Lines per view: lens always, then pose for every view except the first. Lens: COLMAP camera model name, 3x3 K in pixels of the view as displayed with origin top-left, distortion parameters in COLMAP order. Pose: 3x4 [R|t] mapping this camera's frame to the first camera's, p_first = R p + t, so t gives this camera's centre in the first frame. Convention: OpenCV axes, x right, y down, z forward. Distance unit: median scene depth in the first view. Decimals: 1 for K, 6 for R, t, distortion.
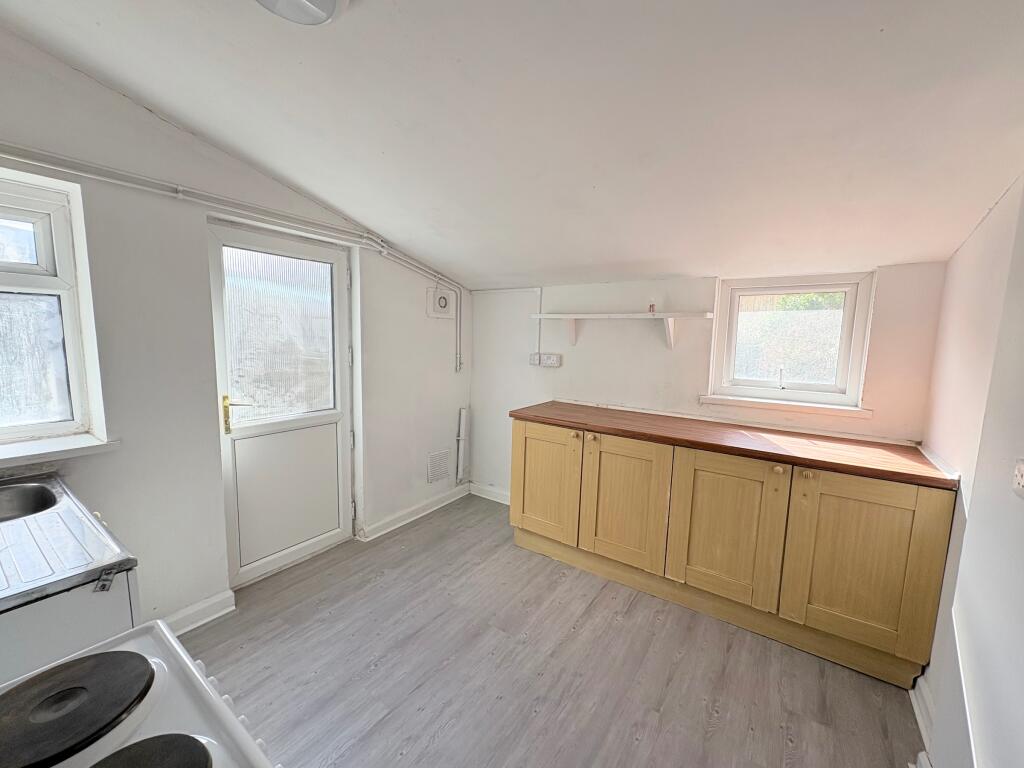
lens RADIAL K [[408.5, 0, 511.3], [0, 408.5, 385.8], [0, 0, 1]] dist [-0.001842, -0.000437]
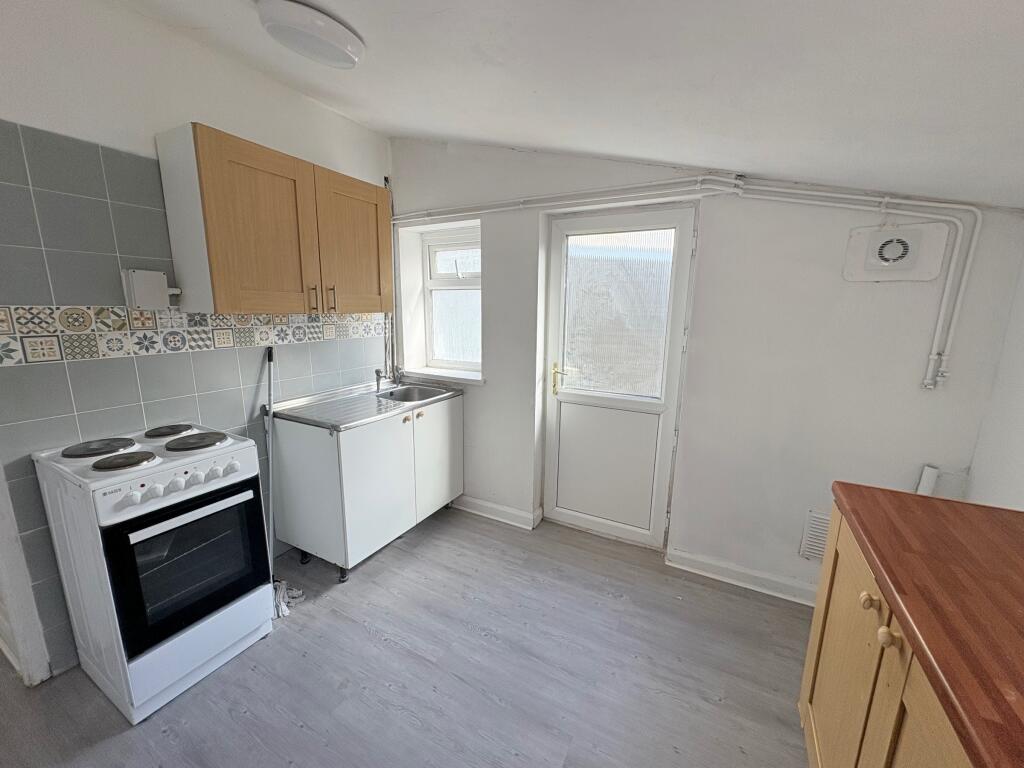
lens RADIAL K [[408.5, 0, 510.7], [0, 408.5, 384.5], [0, 0, 1]] dist [-0.001842, -0.000437]
pose [[0.106735, 0.165316, -0.980448, 0.413277], [-0.129329, 0.980012, 0.151163, -0.068544], [0.985841, 0.110666, 0.125982, 0.619224]]
